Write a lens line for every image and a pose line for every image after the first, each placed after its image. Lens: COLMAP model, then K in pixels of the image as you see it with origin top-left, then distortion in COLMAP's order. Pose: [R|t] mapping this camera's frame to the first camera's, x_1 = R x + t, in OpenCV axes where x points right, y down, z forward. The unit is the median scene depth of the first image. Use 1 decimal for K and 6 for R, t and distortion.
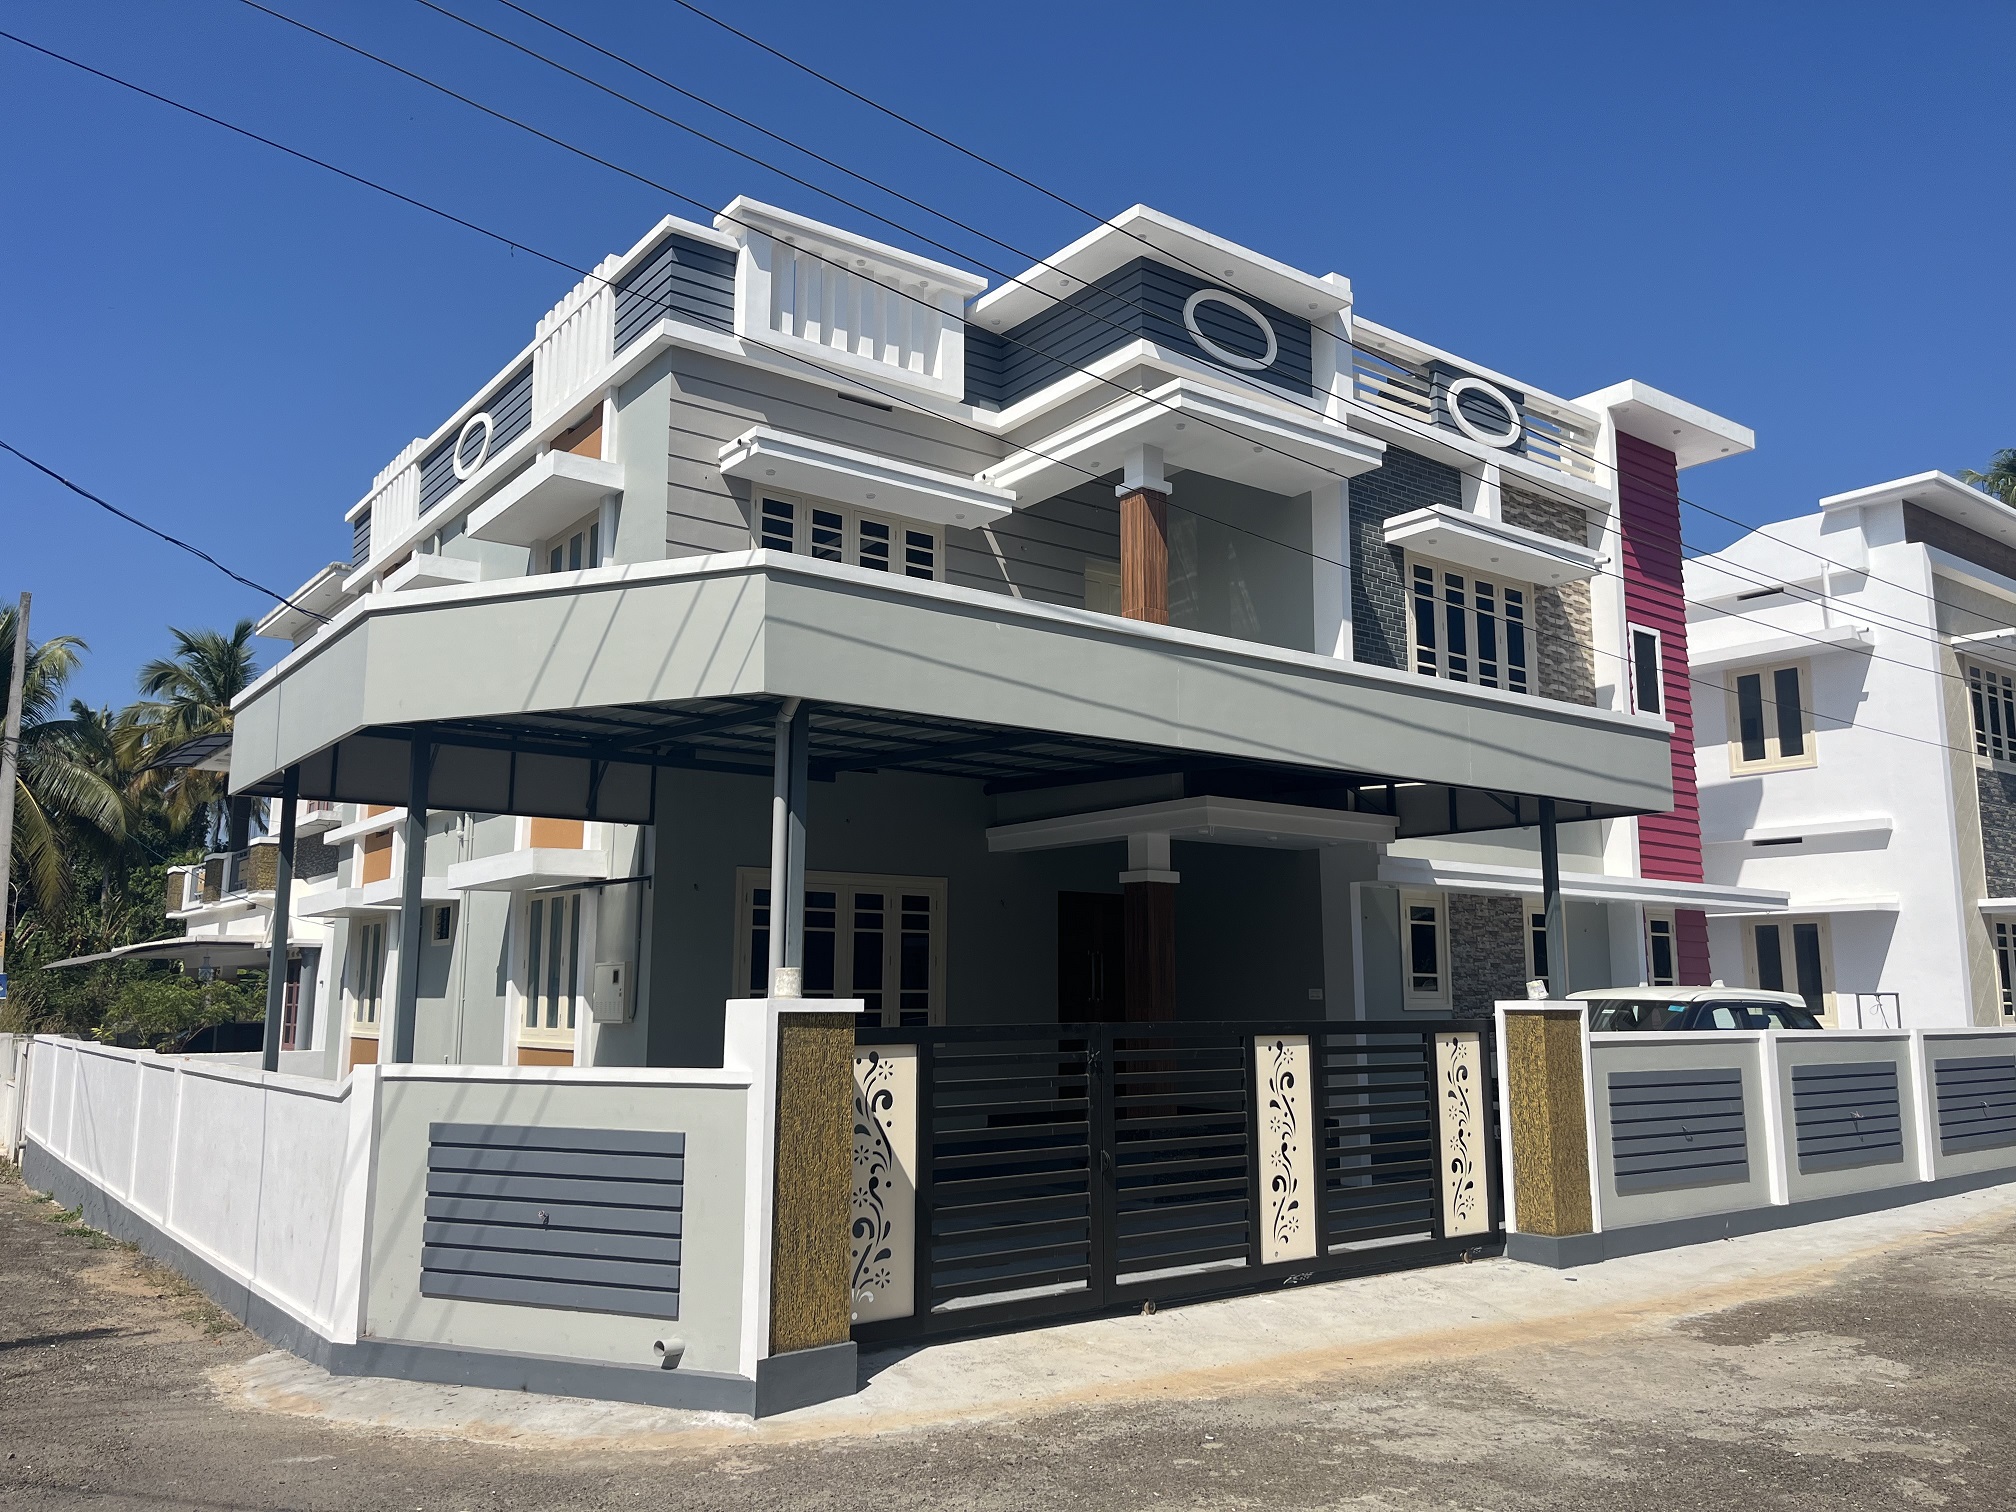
lens RADIAL K [[1530.5, 0, 959.5], [0, 1530.5, 647.7], [0, 0, 1]] dist [0.052932, -0.070735]
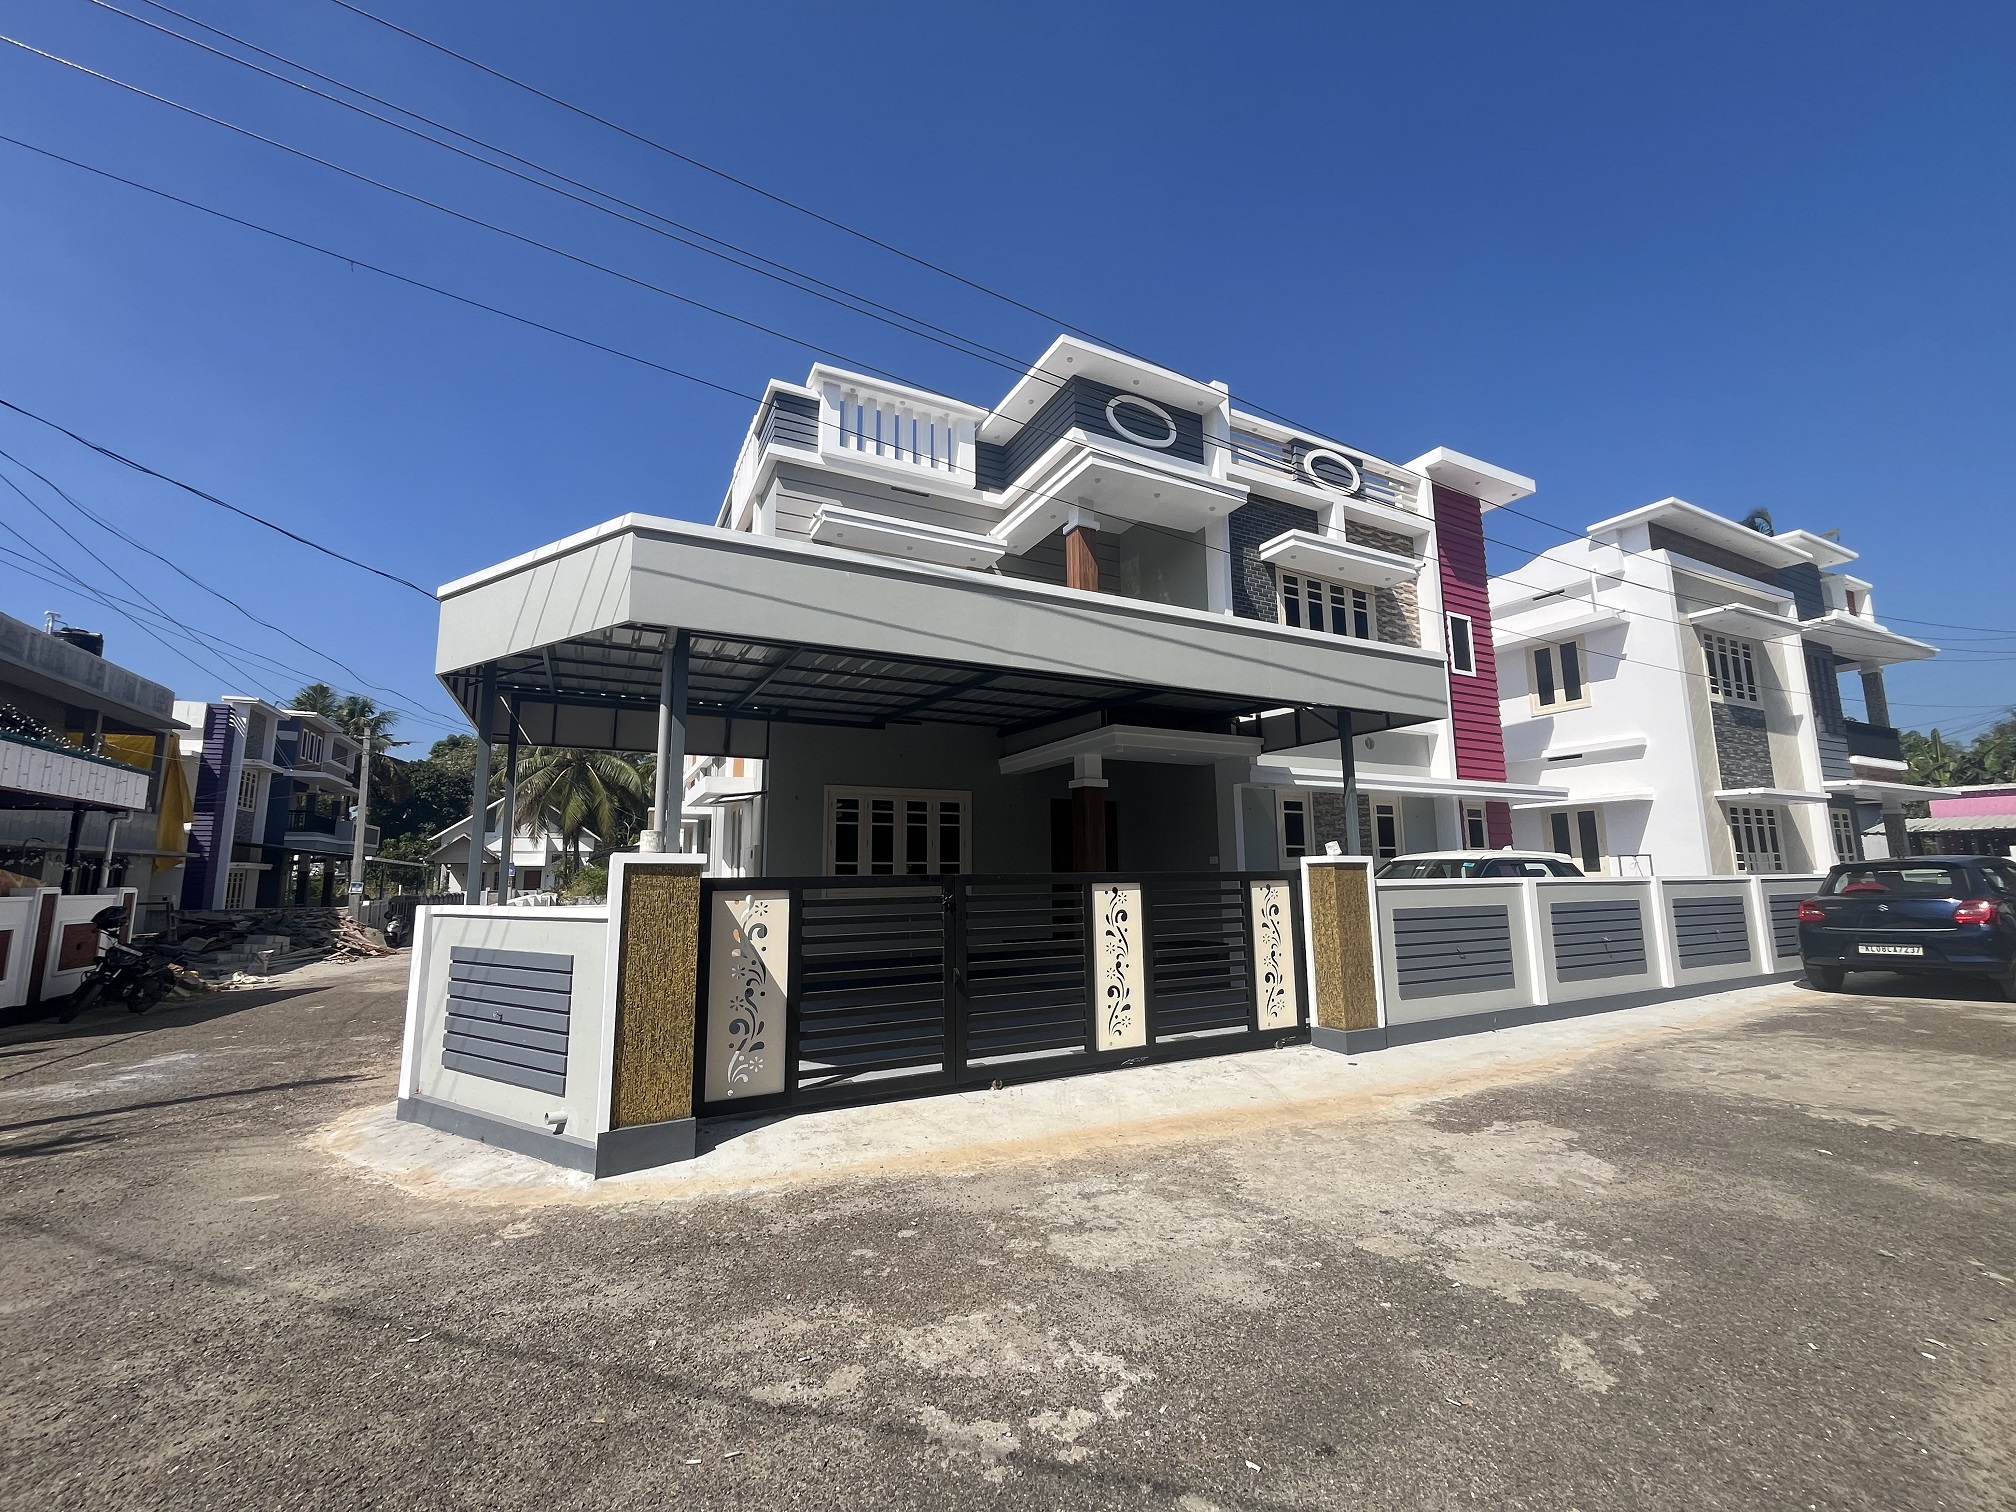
lens RADIAL K [[812.2, 0, 992.0], [0, 812.2, 710.6], [0, 0, 1]] dist [-0.006595, 0.002301]
pose [[0.986729, -0.044349, -0.156202, 0.155461], [0.047454, 0.998742, 0.016203, 0.060171], [0.155287, -0.023400, 0.987592, 0.202123]]
